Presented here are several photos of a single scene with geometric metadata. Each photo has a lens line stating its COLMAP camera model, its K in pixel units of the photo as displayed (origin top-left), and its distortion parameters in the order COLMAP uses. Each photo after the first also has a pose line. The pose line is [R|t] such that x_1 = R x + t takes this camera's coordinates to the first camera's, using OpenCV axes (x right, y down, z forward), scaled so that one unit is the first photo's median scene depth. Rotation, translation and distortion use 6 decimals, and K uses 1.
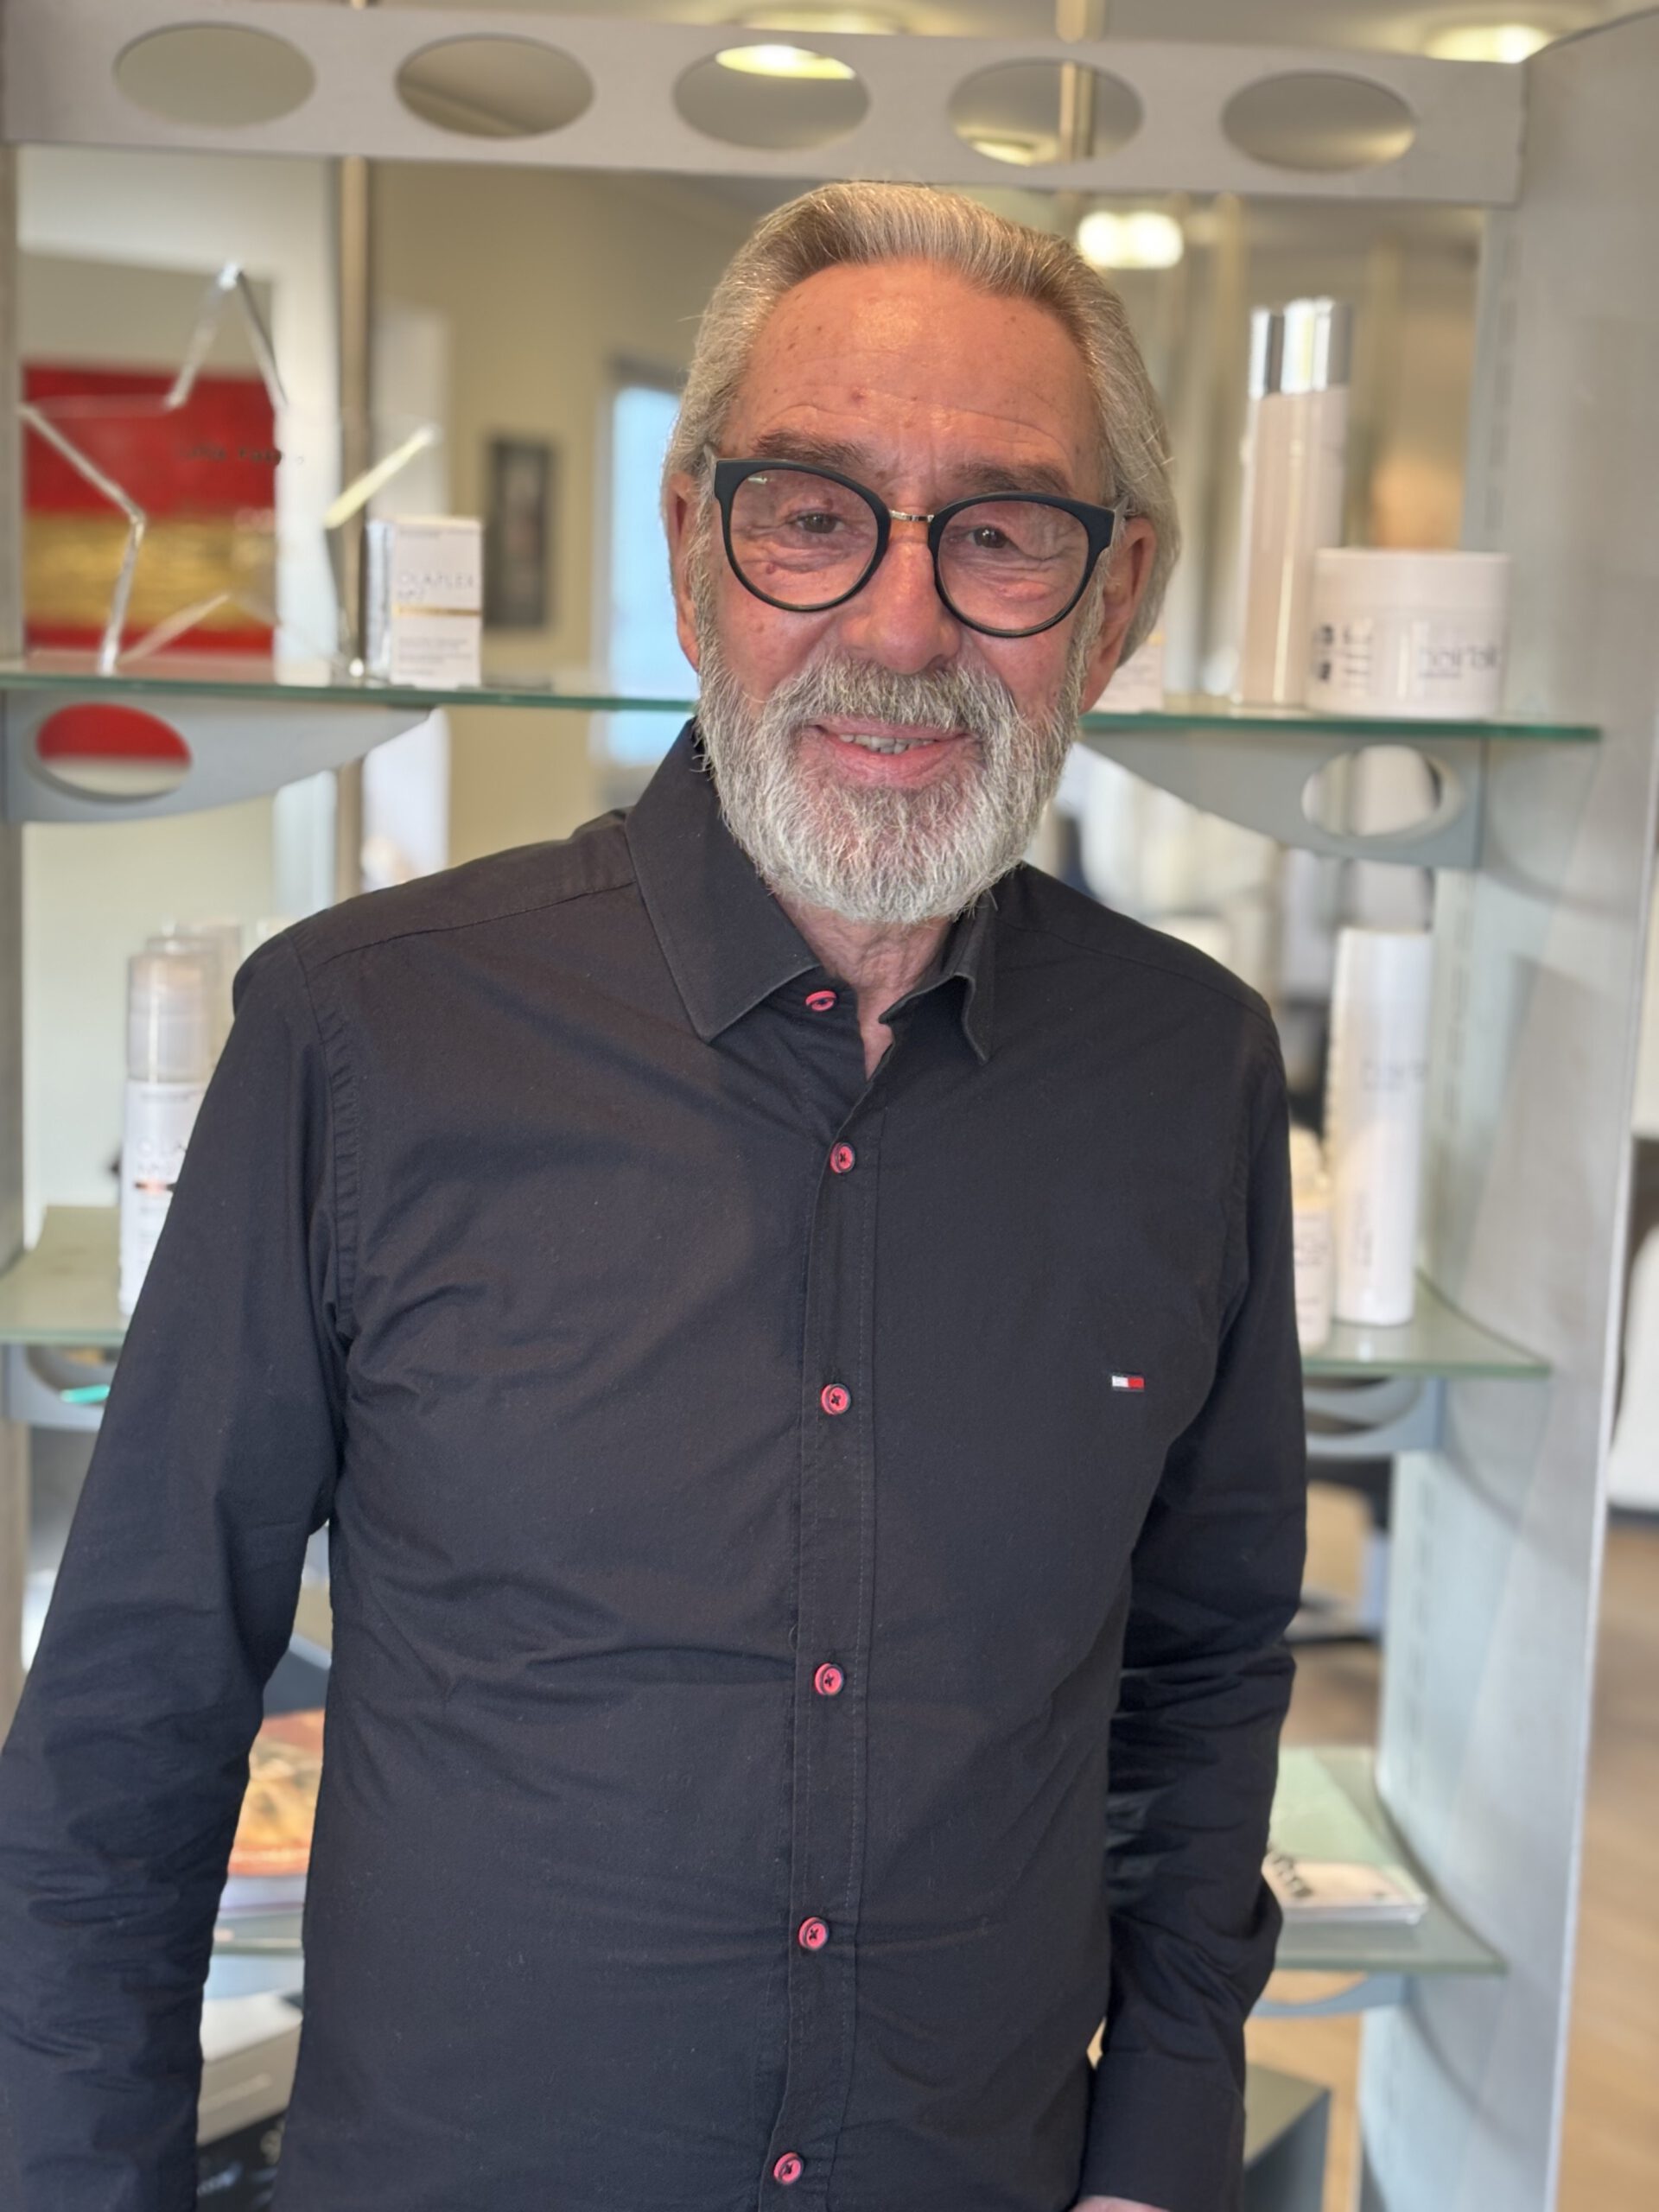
lens RADIAL K [[3399.1, 0, 809.7], [0, 3399.1, 1125.4], [0, 0, 1]] dist [0.001359, 0.000000]
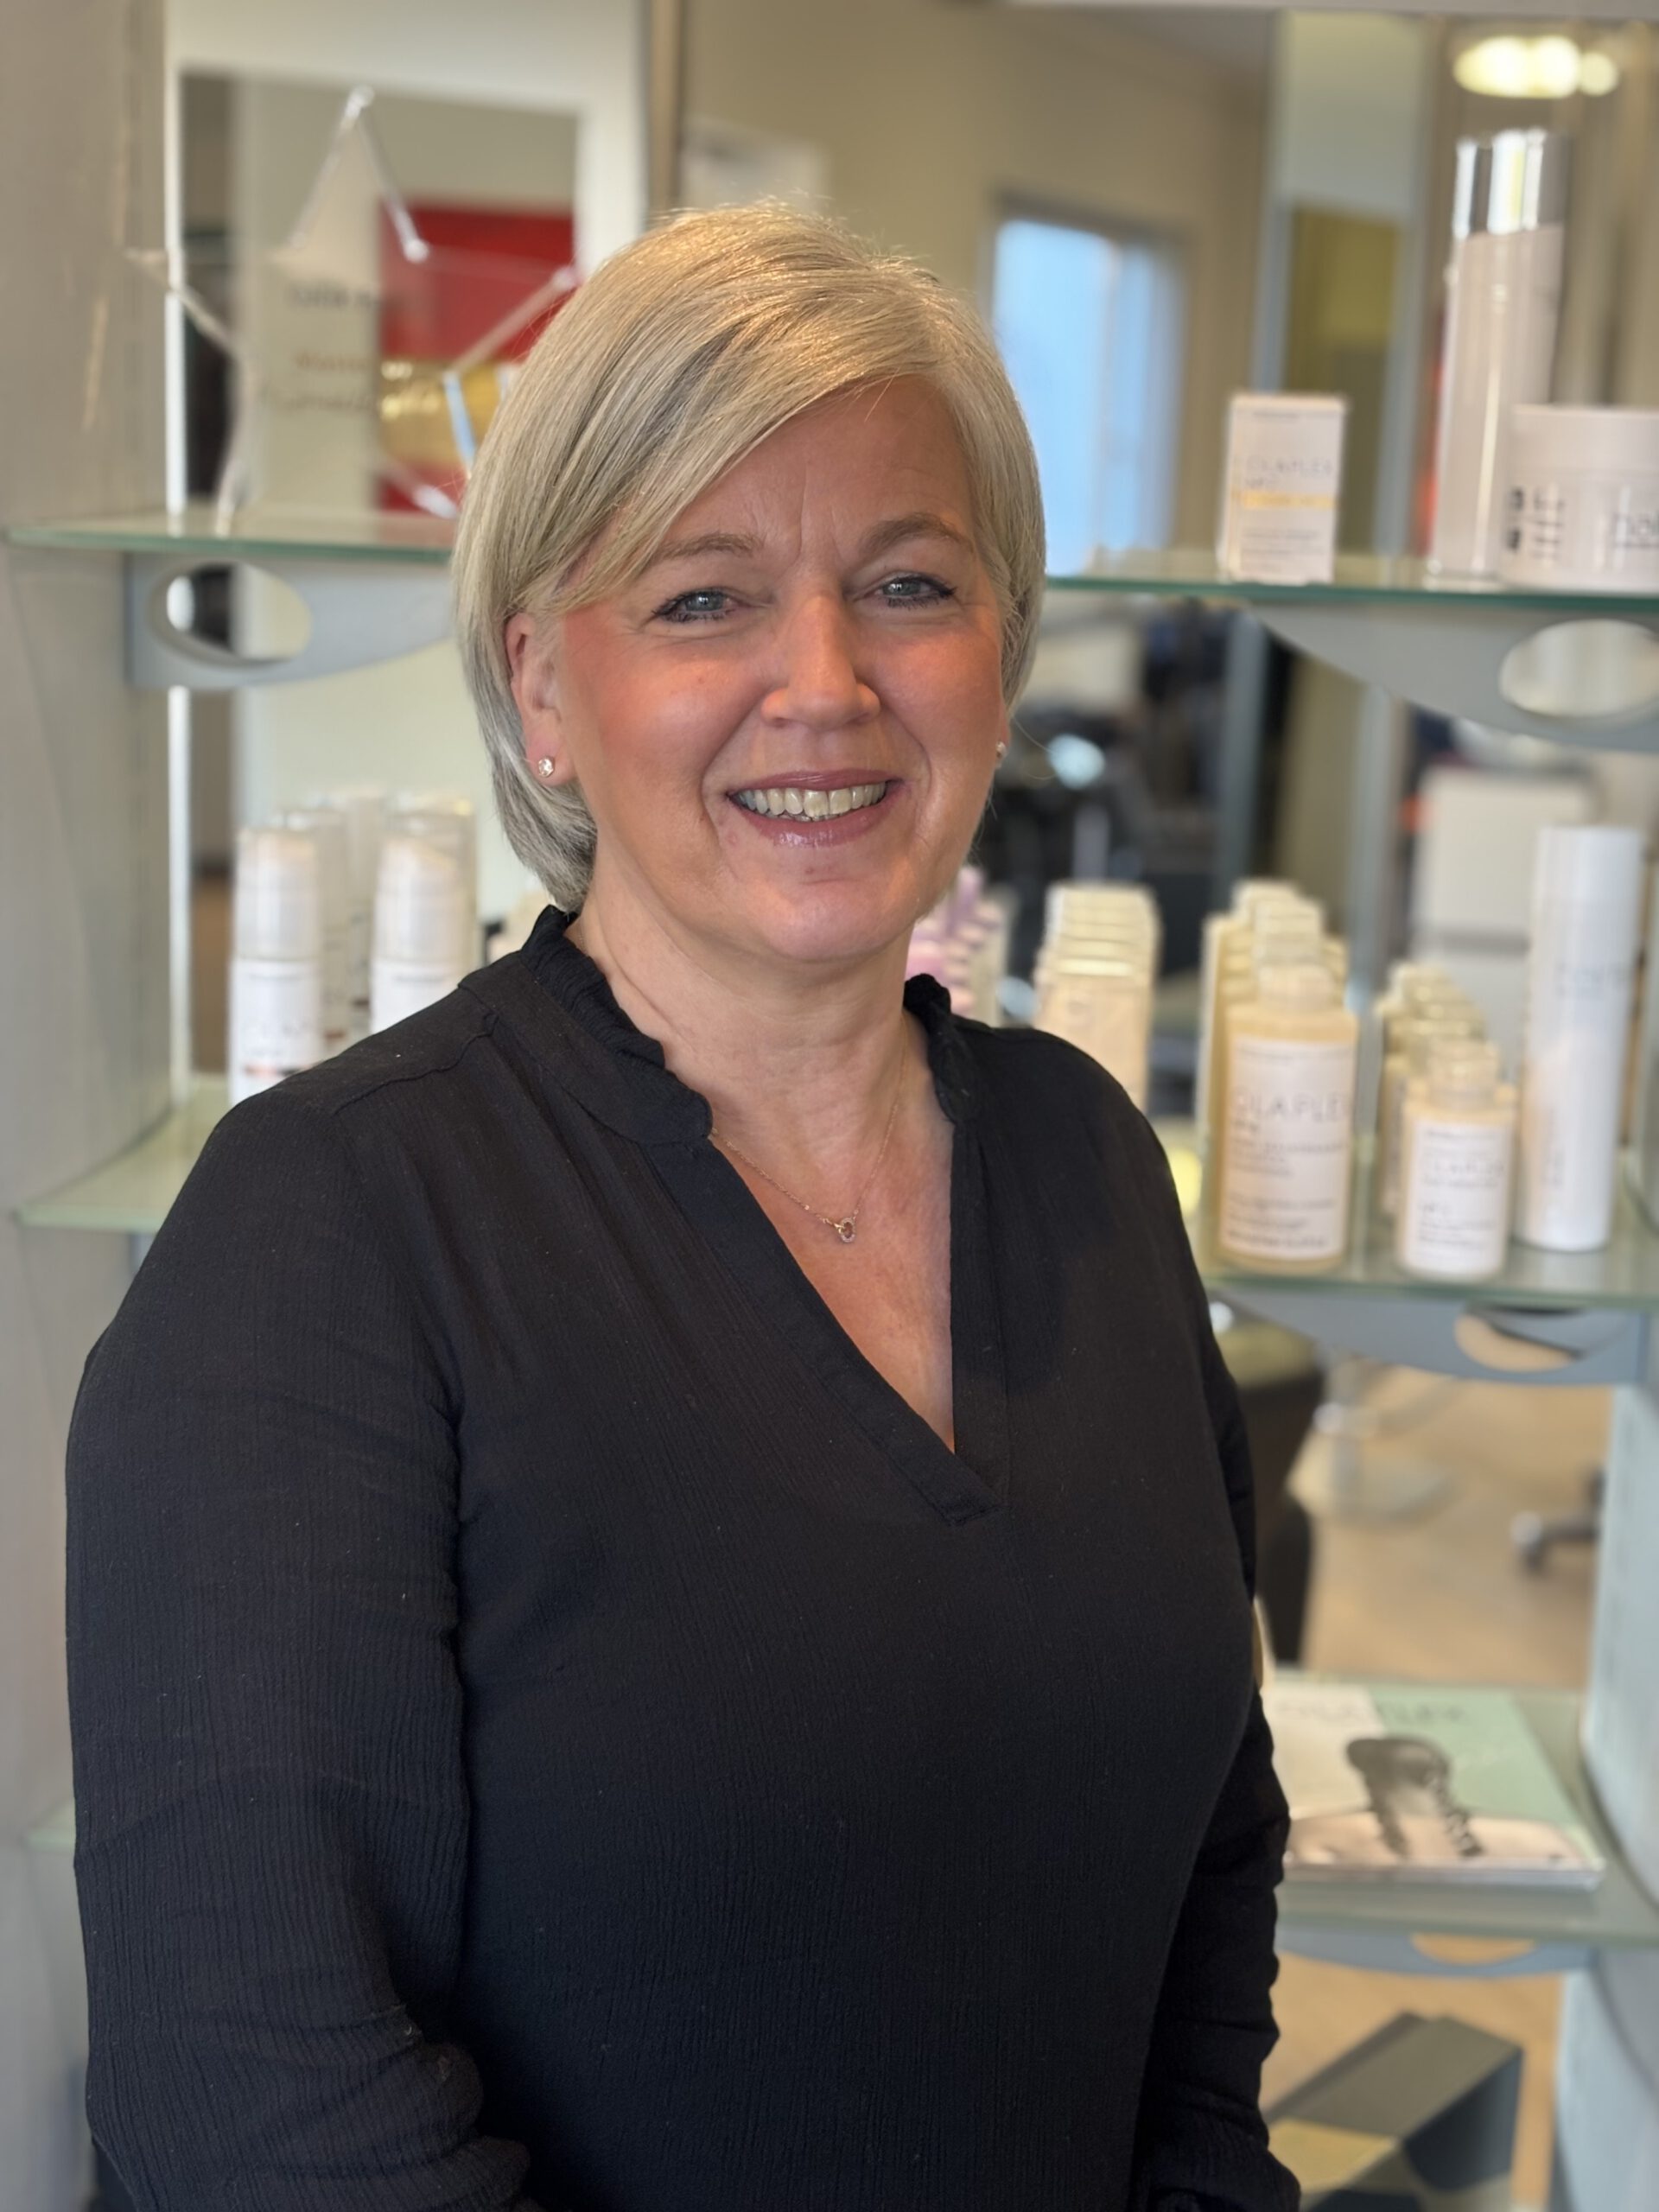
lens RADIAL K [[3399.1, 0, 829.5], [0, 3399.1, 1098.2], [0, 0, 1]] dist [0.001359, 0.000000]
pose [[0.993454, 0.025500, -0.111346, 0.069879], [-0.021147, 0.998972, 0.040106, -0.015255], [0.112254, -0.037489, 0.992972, 0.061114]]
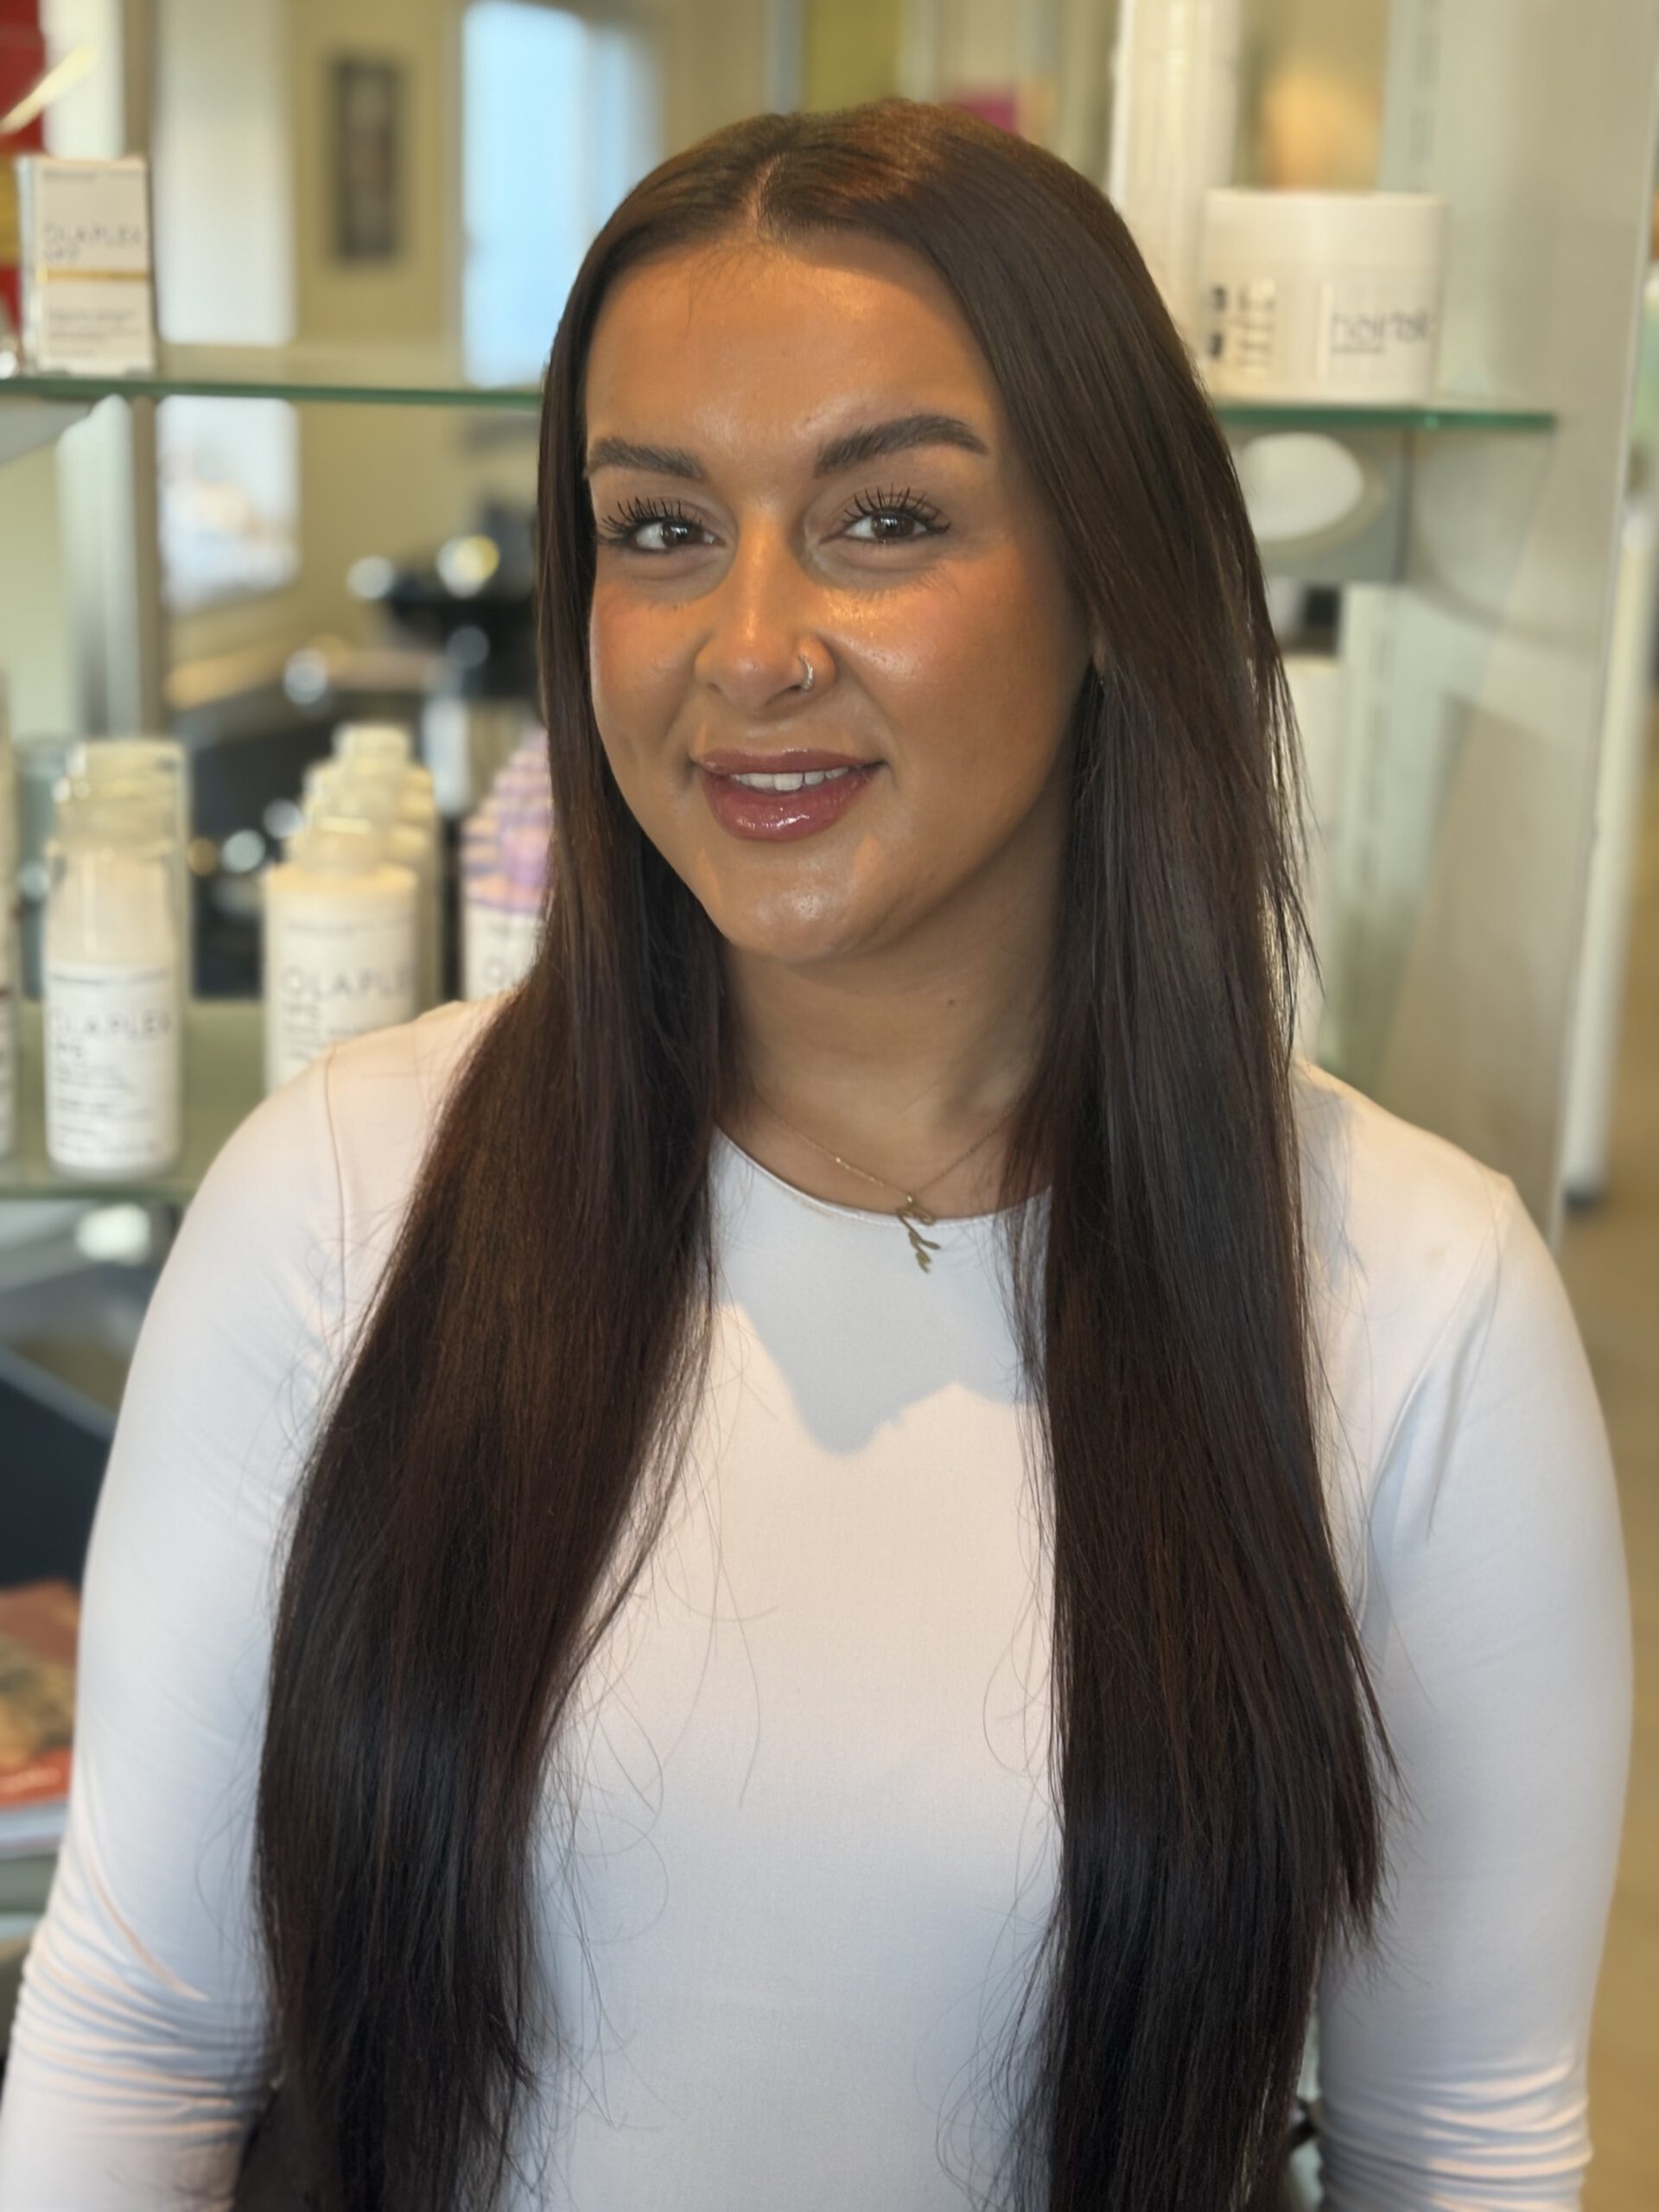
lens RADIAL K [[3399.1, 0, 822.3], [0, 3399.1, 1090.2], [0, 0, 1]] dist [0.001359, 0.000000]
pose [[0.999267, -0.014191, 0.035544, 0.026128], [0.010733, 0.995359, 0.095634, -0.034119], [-0.036736, -0.095183, 0.994782, 0.177334]]
